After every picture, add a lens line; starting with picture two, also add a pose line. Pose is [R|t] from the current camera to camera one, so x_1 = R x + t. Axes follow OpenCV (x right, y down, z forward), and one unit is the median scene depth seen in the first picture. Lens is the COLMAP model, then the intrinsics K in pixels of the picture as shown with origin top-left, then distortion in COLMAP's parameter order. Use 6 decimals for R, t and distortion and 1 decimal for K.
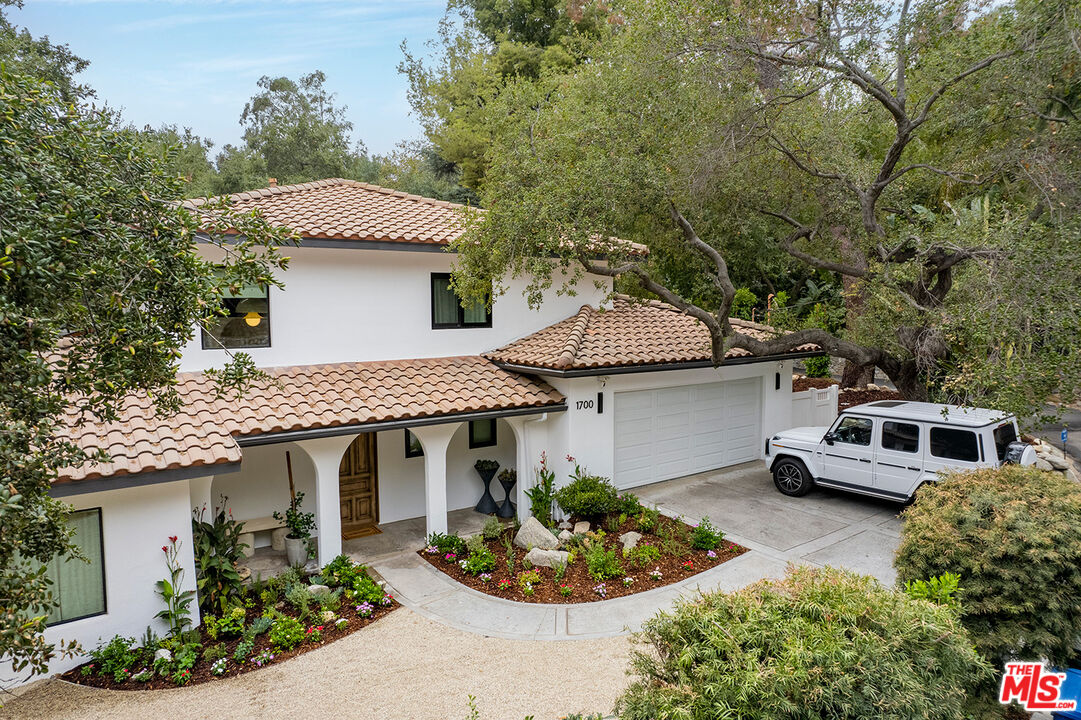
lens RADIAL K [[720.9, 0, 540.5], [0, 720.9, 360.0], [0, 0, 1]] dist [-0.012355, 0.000227]
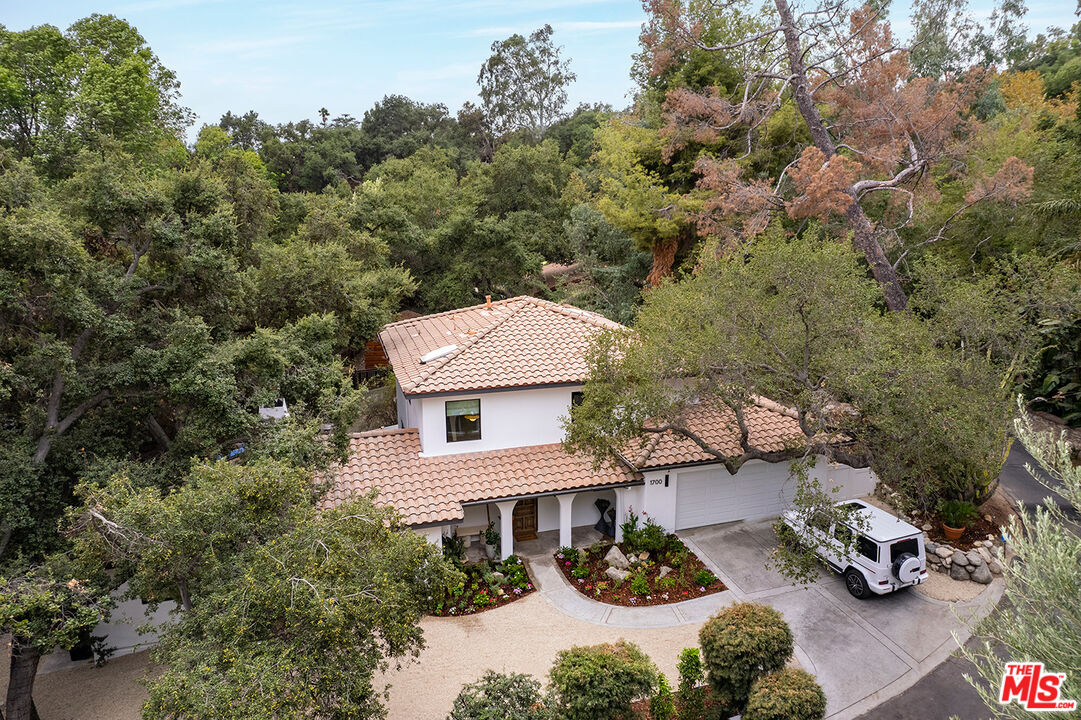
lens RADIAL K [[777.0, 0, 540.5], [0, 777.0, 360.0], [0, 0, 1]] dist [0.006683, 0.001539]
pose [[0.949381, 0.079392, -0.303929, 0.377911], [-0.028108, 0.985124, 0.169532, -0.585910], [0.312867, -0.152408, 0.937489, -0.829378]]
